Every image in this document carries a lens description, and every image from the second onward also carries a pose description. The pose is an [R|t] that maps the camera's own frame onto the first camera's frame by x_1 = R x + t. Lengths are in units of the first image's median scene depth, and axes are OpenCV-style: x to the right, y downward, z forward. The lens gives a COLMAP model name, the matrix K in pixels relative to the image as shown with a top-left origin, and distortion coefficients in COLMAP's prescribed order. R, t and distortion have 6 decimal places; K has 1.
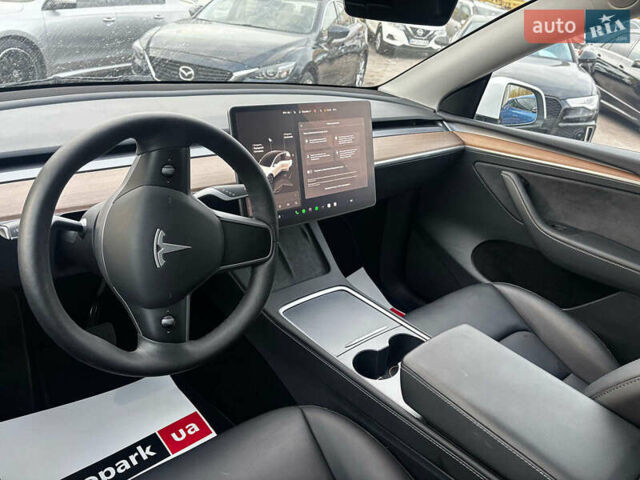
lens RADIAL K [[481.2, 0, 323.2], [0, 481.2, 245.6], [0, 0, 1]] dist [0.049373, -0.069701]
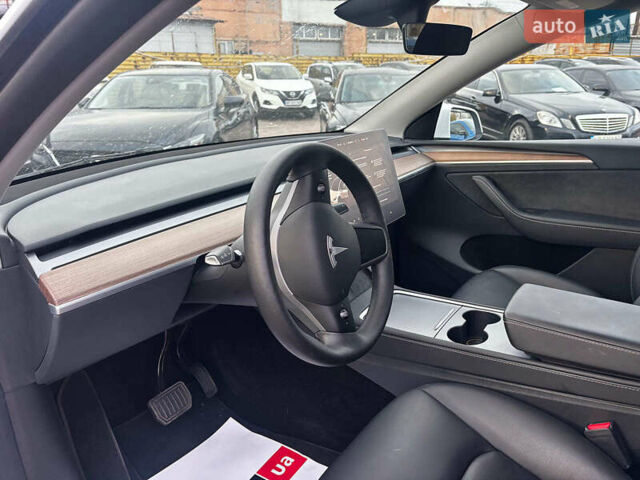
lens RADIAL K [[488.0, 0, 320.1], [0, 488.0, 250.3], [0, 0, 1]] dist [0.009980, 0.003615]
pose [[0.954350, -0.205008, 0.217229, -0.351745], [0.229677, 0.968629, -0.094899, 0.061592], [-0.190959, 0.140460, 0.971497, -0.087570]]
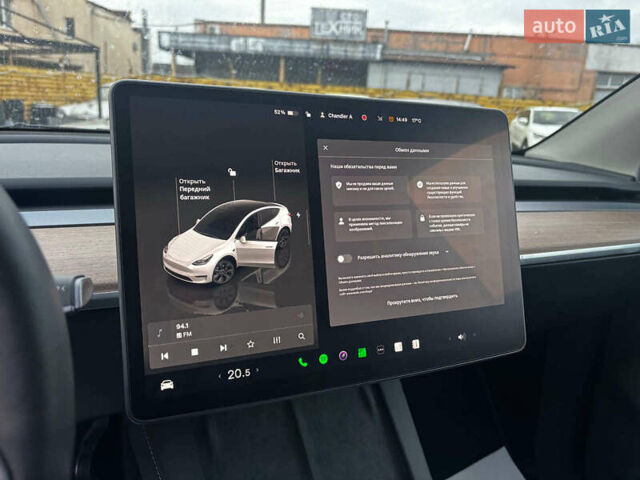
lens RADIAL K [[485.0, 0, 320.0], [0, 485.0, 240.0], [0, 0, 1]] dist [-0.030998, -0.002038]
pose [[0.956287, 0.005986, -0.292367, 0.059647], [-0.080083, 0.966930, -0.242142, -0.059837], [0.281249, 0.254971, 0.925143, 0.531481]]
